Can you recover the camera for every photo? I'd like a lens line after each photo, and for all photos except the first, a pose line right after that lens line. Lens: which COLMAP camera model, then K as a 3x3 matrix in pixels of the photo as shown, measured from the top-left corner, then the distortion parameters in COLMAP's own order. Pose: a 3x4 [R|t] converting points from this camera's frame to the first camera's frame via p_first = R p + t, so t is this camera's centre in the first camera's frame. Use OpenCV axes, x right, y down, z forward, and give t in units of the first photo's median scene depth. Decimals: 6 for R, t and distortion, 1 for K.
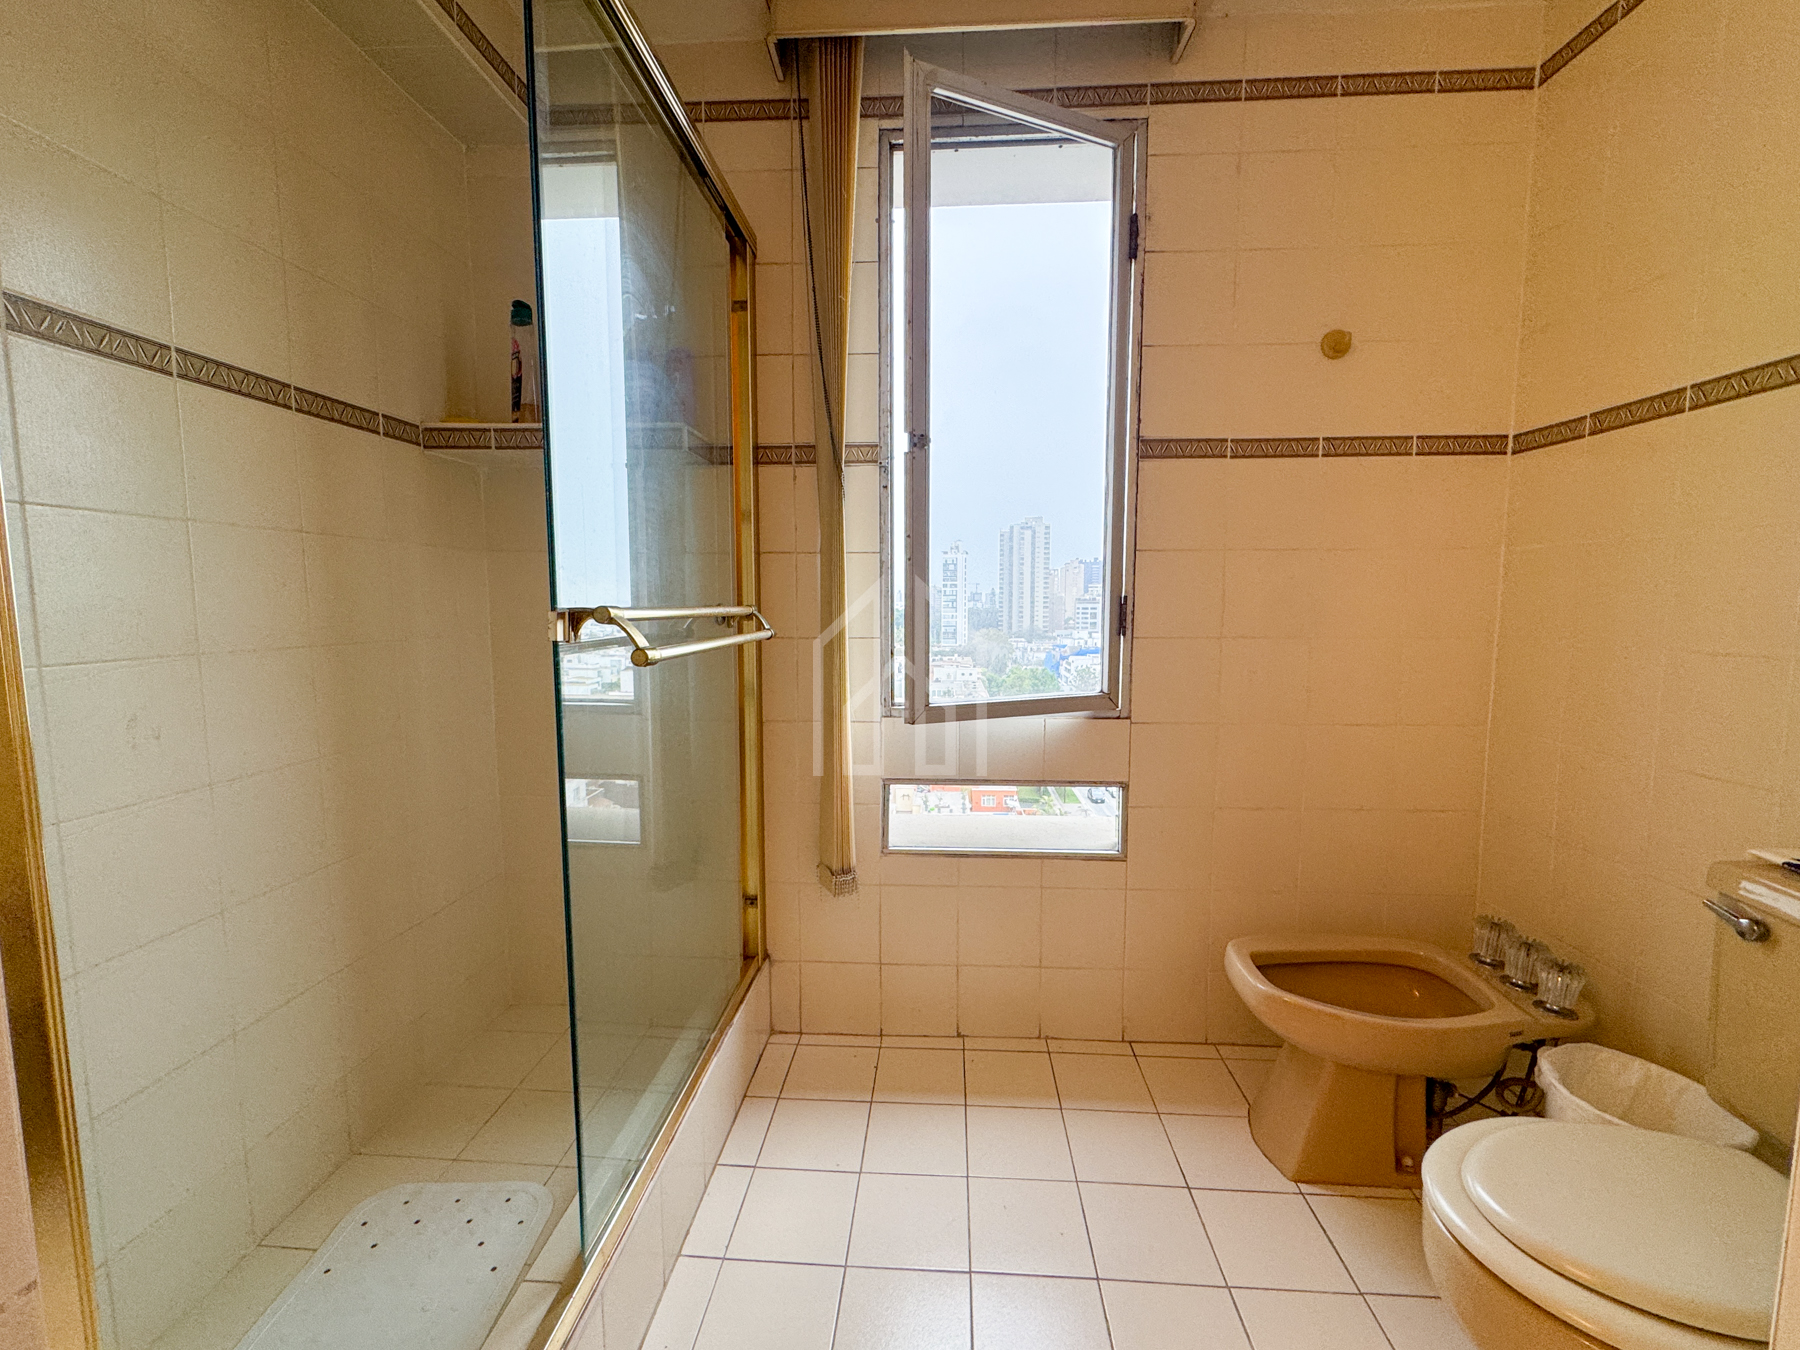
lens RADIAL K [[718.9, 0, 899.3], [0, 718.9, 672.2], [0, 0, 1]] dist [-0.001243, 0.000780]
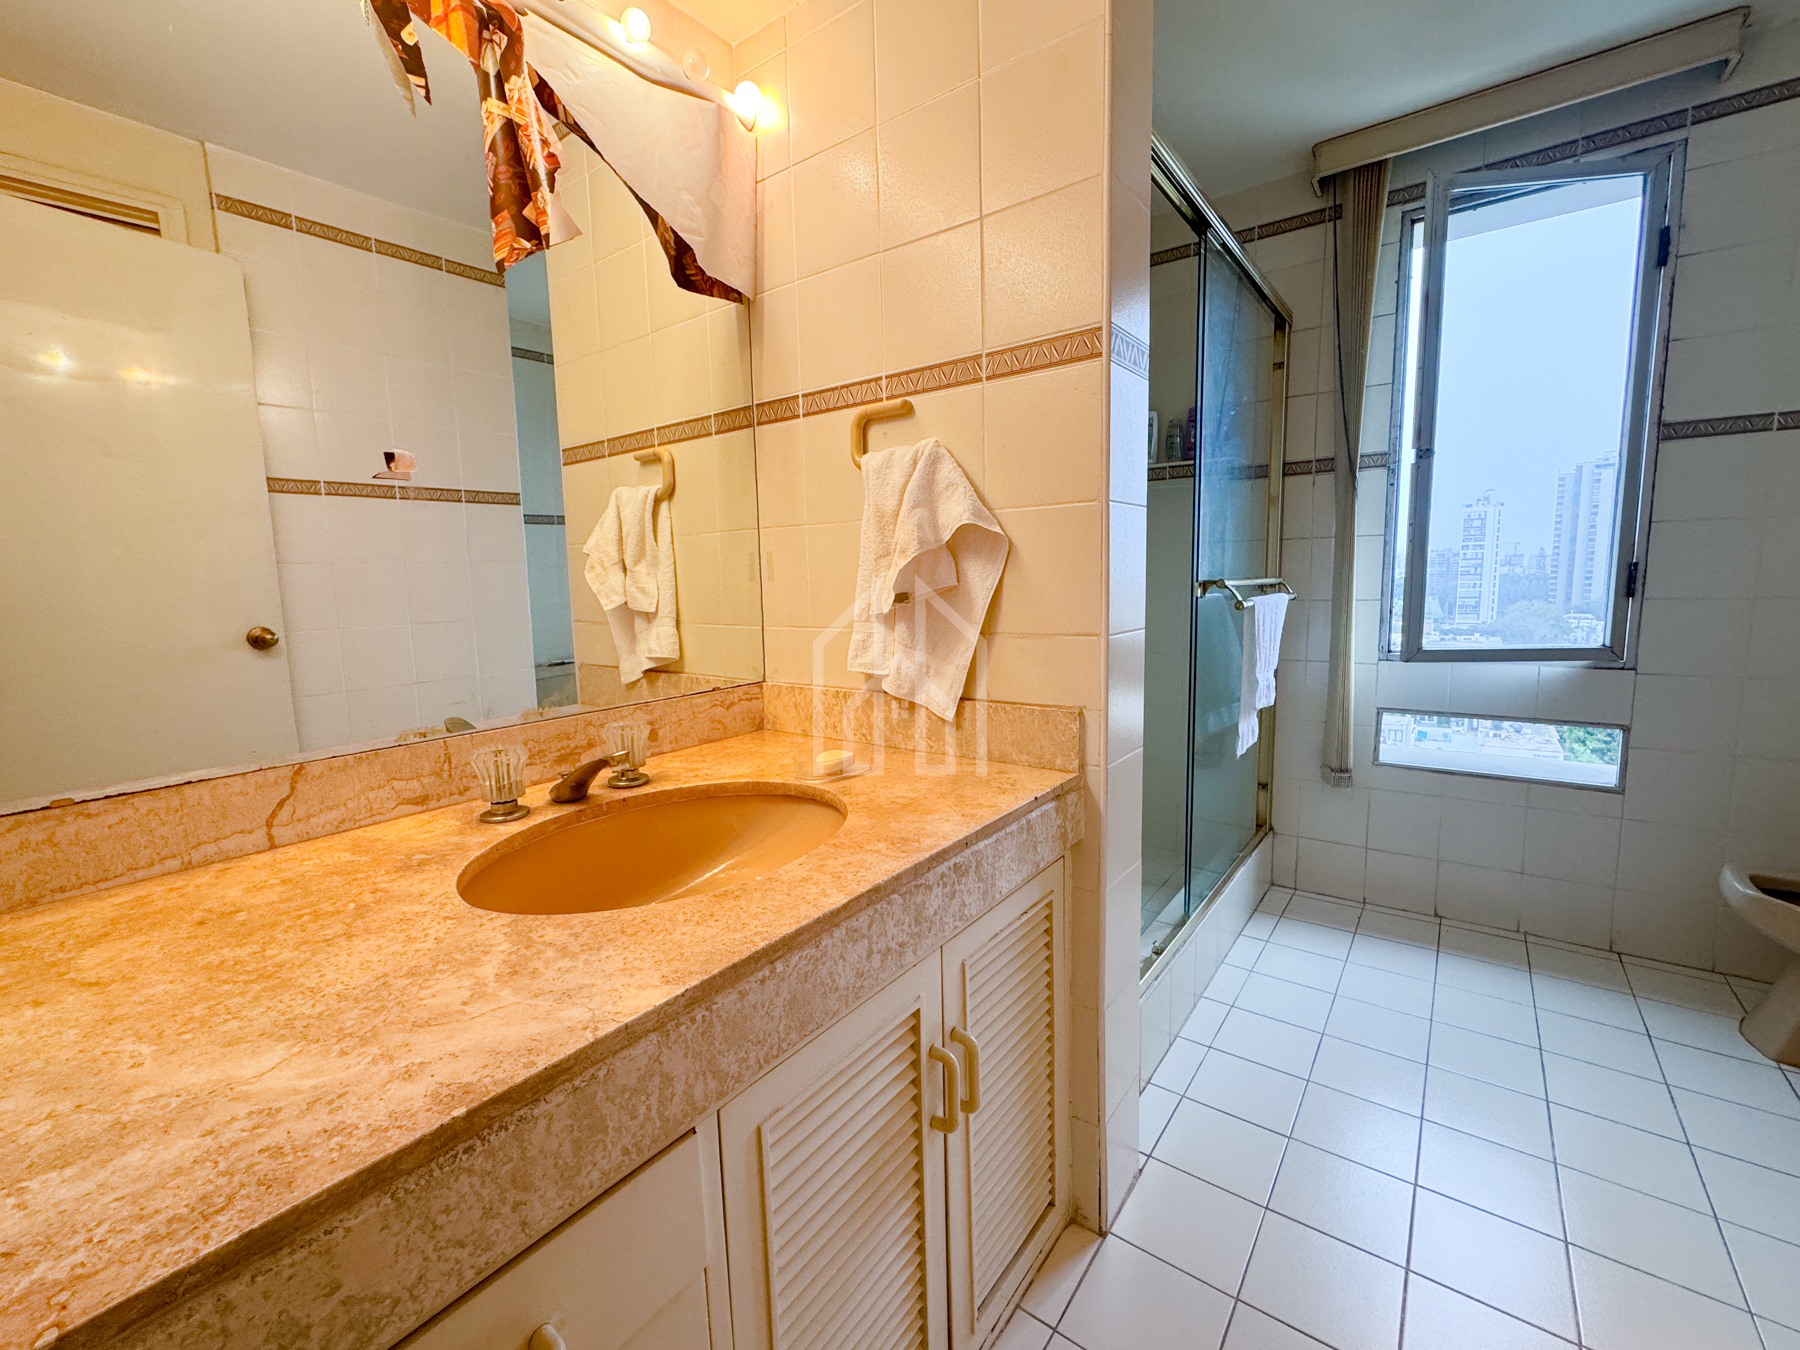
lens RADIAL K [[754.8, 0, 896.0], [0, 754.8, 673.8], [0, 0, 1]] dist [-0.004472, 0.000377]
pose [[0.835488, 0.048575, -0.547358, -0.007651], [-0.030411, 0.998646, 0.042205, 0.058352], [0.548667, -0.018616, 0.835834, -0.666075]]
